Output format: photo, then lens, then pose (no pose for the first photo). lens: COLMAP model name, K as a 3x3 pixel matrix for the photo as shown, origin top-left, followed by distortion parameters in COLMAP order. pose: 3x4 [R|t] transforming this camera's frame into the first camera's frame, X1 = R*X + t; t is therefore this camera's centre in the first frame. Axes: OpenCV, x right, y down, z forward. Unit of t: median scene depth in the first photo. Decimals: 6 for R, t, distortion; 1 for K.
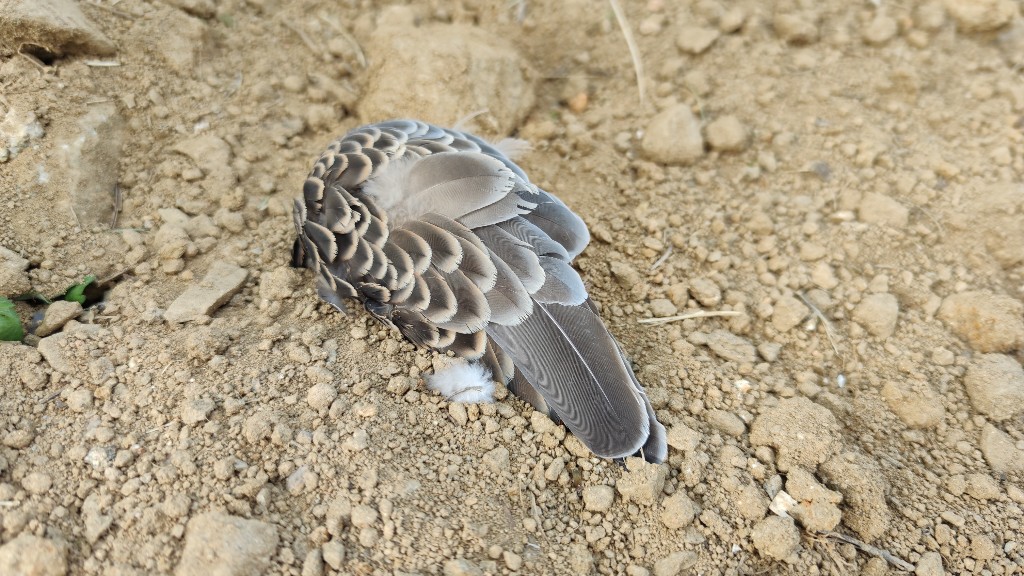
lens RADIAL K [[791.4, 0, 512.0], [0, 791.4, 288.0], [0, 0, 1]] dist [0.001567, -0.004114]
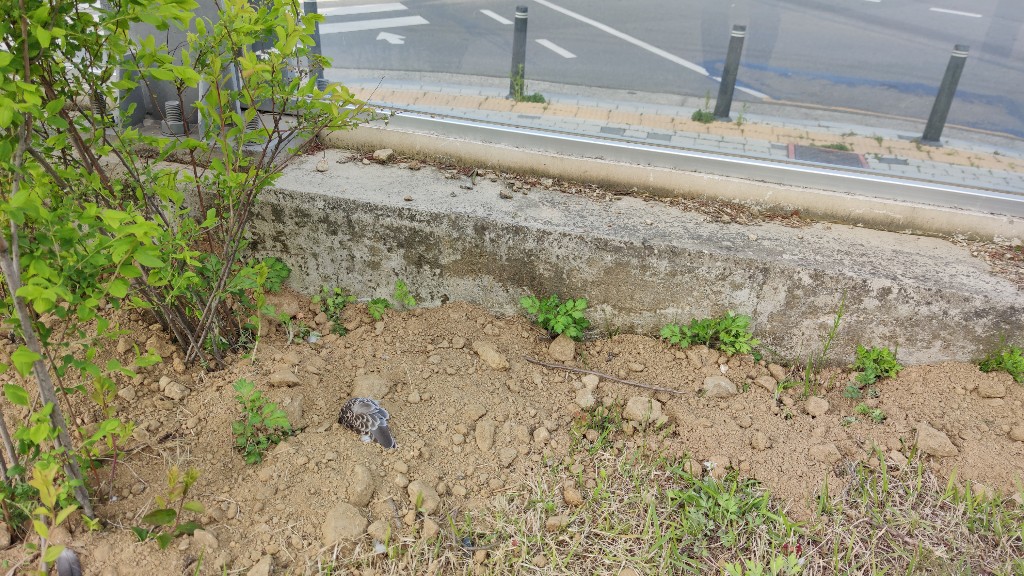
lens RADIAL K [[791.4, 0, 512.0], [0, 791.4, 288.0], [0, 0, 1]] dist [0.001567, -0.004114]
pose [[0.999481, -0.031712, 0.005626, 0.953764], [0.031936, 0.953207, -0.300628, 0.782896], [0.004171, 0.300652, 0.953725, -4.640618]]
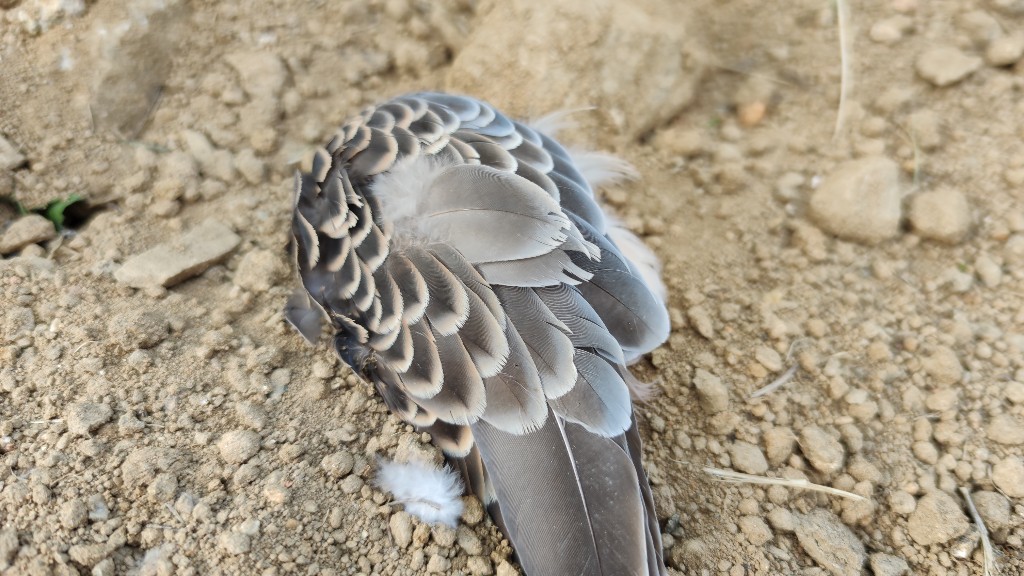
lens RADIAL K [[812.5, 0, 512.0], [0, 812.5, 288.0], [0, 0, 1]] dist [-0.068735, 0.070036]
pose [[0.937377, 0.282388, -0.203914, 0.096567], [-0.264281, 0.957952, 0.111730, -0.135011], [0.226891, -0.050843, 0.972592, 0.275143]]
